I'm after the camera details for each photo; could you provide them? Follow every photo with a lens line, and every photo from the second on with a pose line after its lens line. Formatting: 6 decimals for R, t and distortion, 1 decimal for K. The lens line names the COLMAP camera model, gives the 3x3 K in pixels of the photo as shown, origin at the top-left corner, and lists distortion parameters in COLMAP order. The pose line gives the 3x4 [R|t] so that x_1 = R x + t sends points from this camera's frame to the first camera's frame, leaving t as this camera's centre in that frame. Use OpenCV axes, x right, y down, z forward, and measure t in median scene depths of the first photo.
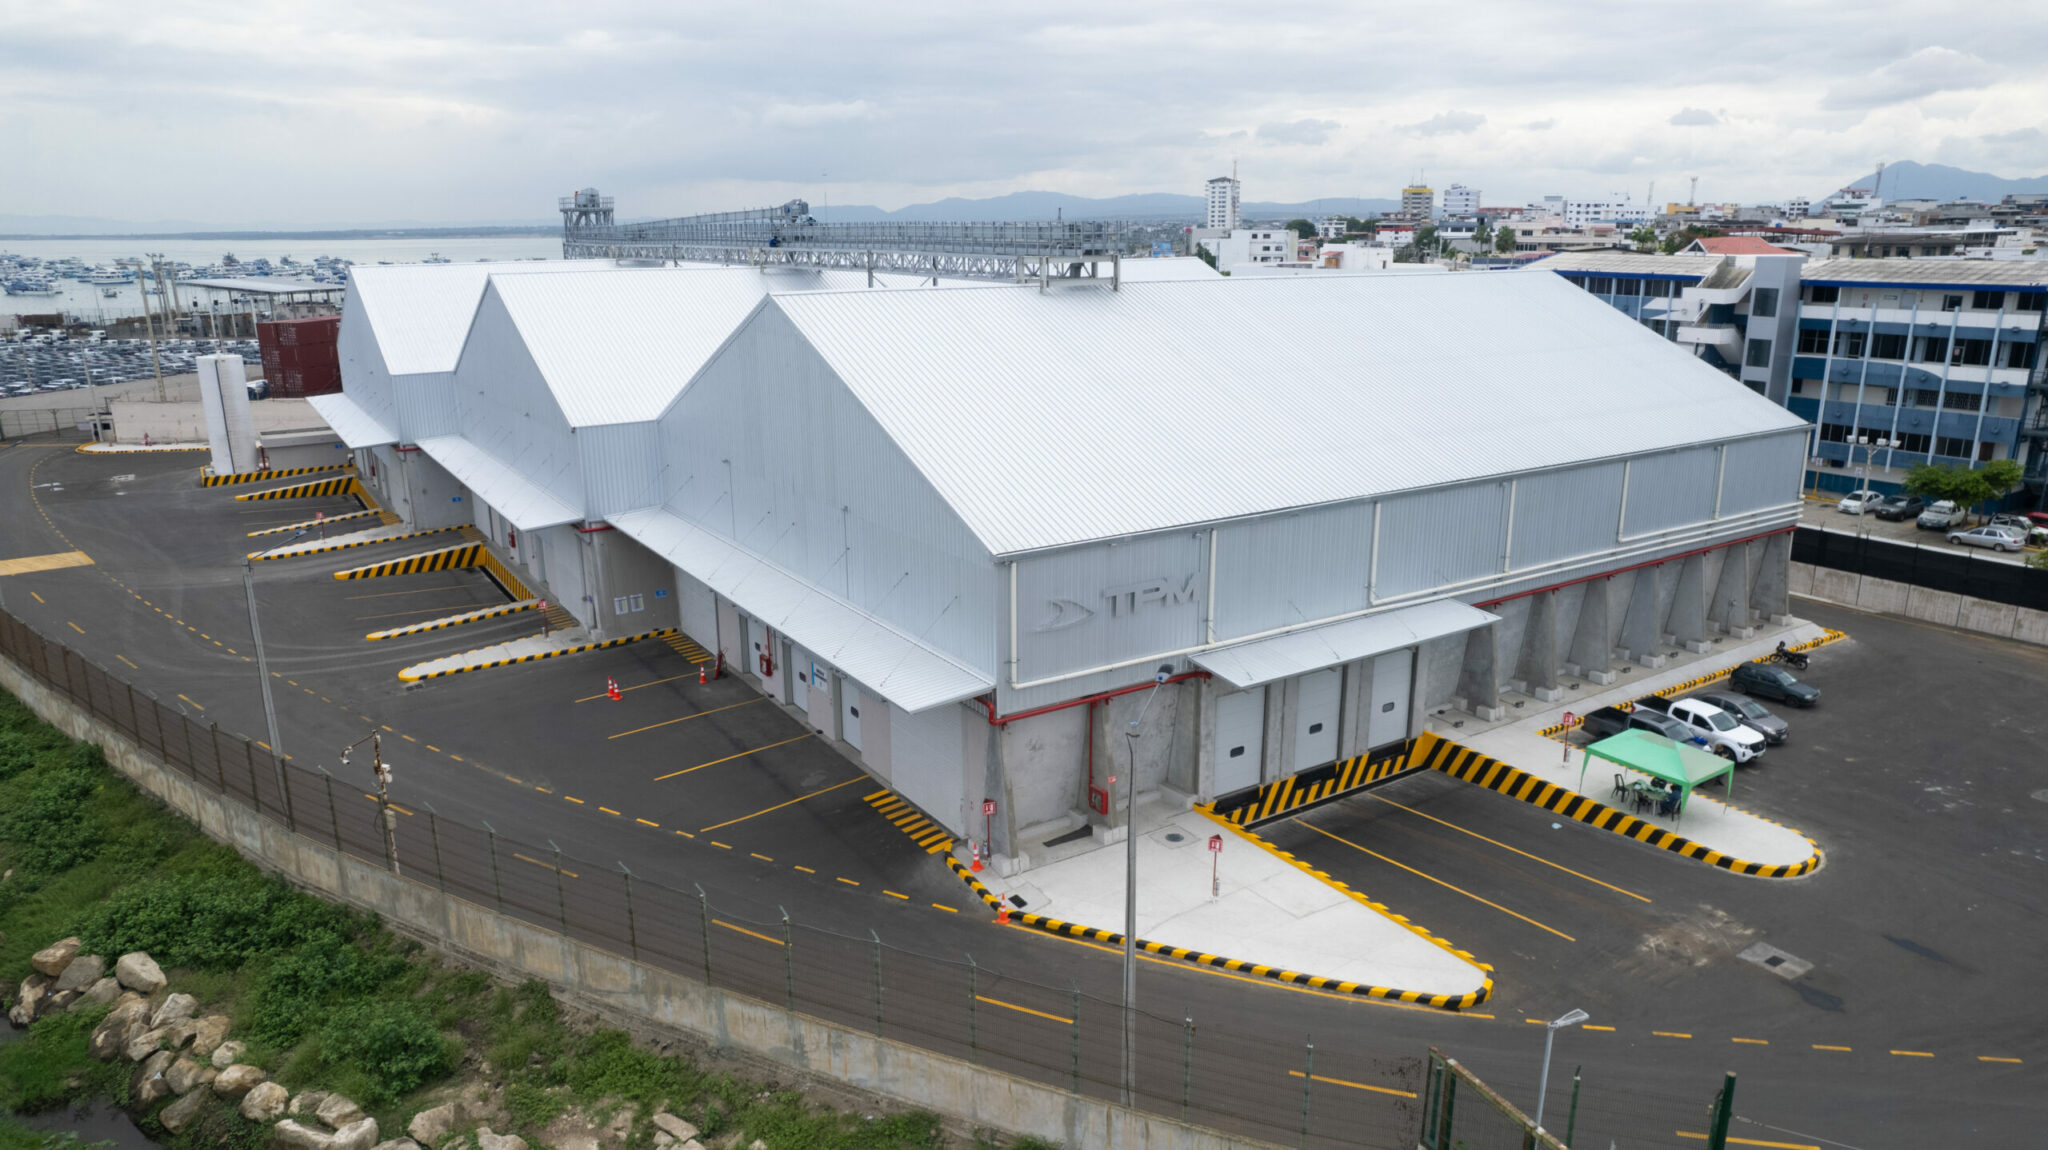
lens RADIAL K [[1310.3, 0, 1034.3], [0, 1310.3, 576.8], [0, 0, 1]] dist [-0.075068, 0.066009]
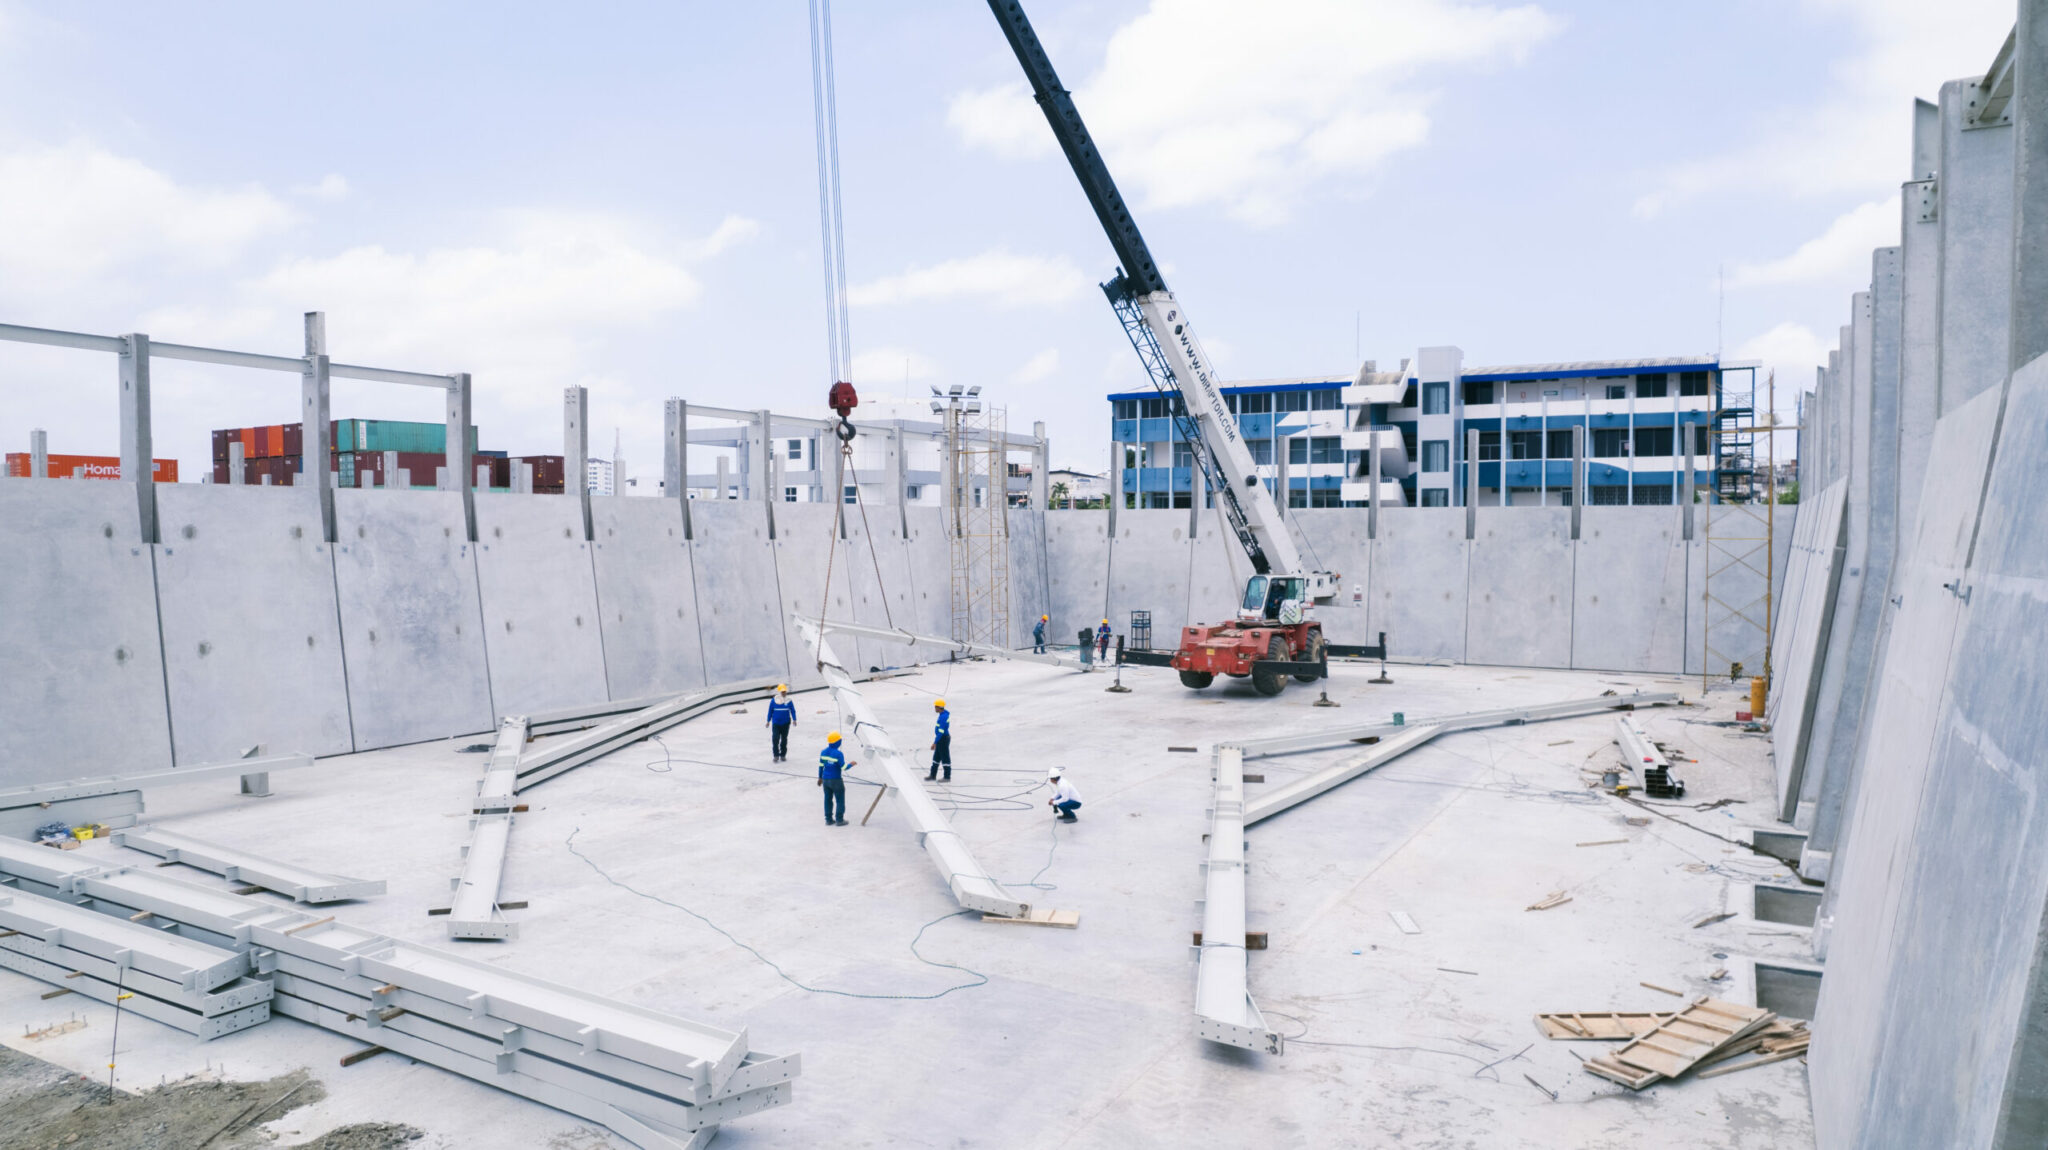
lens RADIAL K [[1310.3, 0, 1034.3], [0, 1310.3, 576.8], [0, 0, 1]] dist [-0.075068, 0.066009]
pose [[0.886873, -0.010167, 0.461902, -0.078556], [0.115055, 0.973121, -0.199492, 0.047922], [-0.447459, 0.230068, 0.864205, 0.394634]]
